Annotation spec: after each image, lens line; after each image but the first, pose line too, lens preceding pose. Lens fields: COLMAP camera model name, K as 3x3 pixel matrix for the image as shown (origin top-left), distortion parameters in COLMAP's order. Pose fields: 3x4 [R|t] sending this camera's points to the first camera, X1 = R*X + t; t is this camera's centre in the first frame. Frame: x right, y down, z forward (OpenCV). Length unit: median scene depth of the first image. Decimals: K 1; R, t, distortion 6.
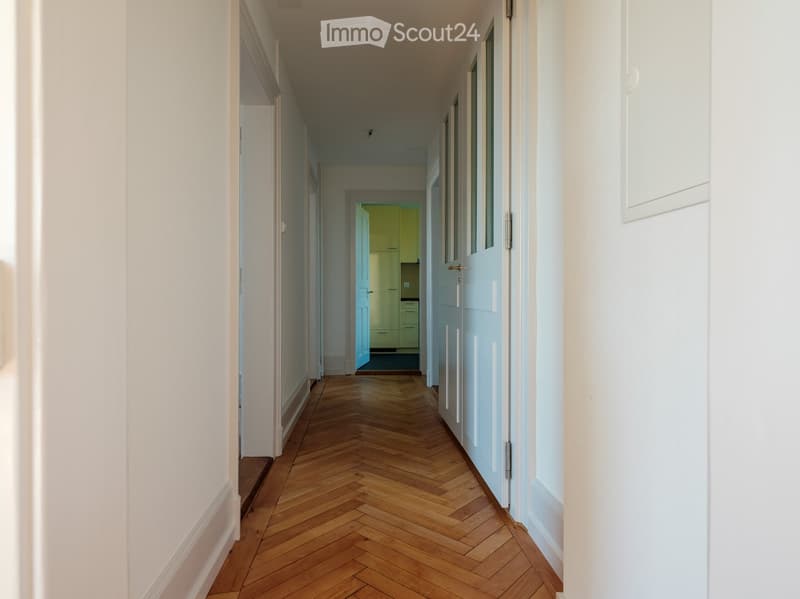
lens RADIAL K [[476.2, 0, 400.0], [0, 476.2, 299.5], [0, 0, 1]] dist [0.001805, 0.000691]
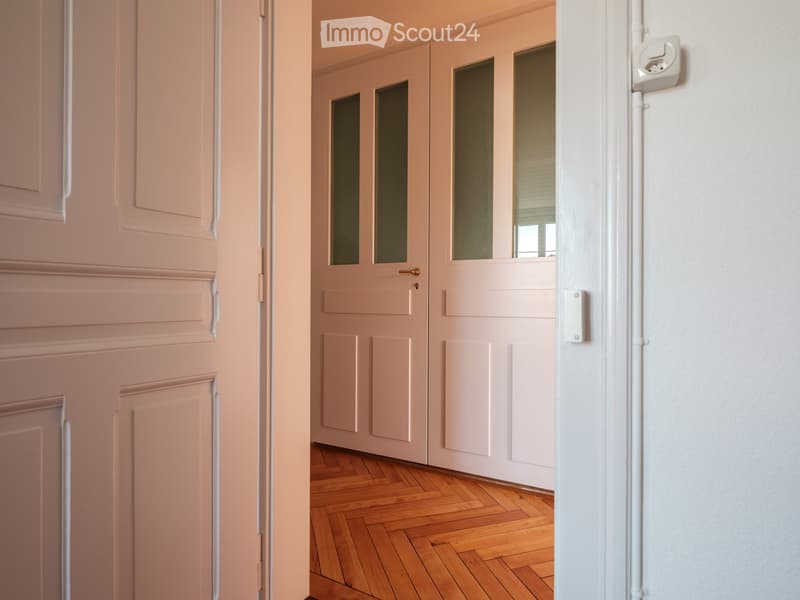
lens RADIAL K [[423.0, 0, 400.0], [0, 423.0, 300.0], [0, 0, 1]] dist [-0.000047, 0.000311]
pose [[0.528193, -0.007063, 0.849095, -0.679546], [-0.002290, 0.999950, 0.009742, -0.024387], [-0.849121, -0.007090, 0.528150, 0.693335]]
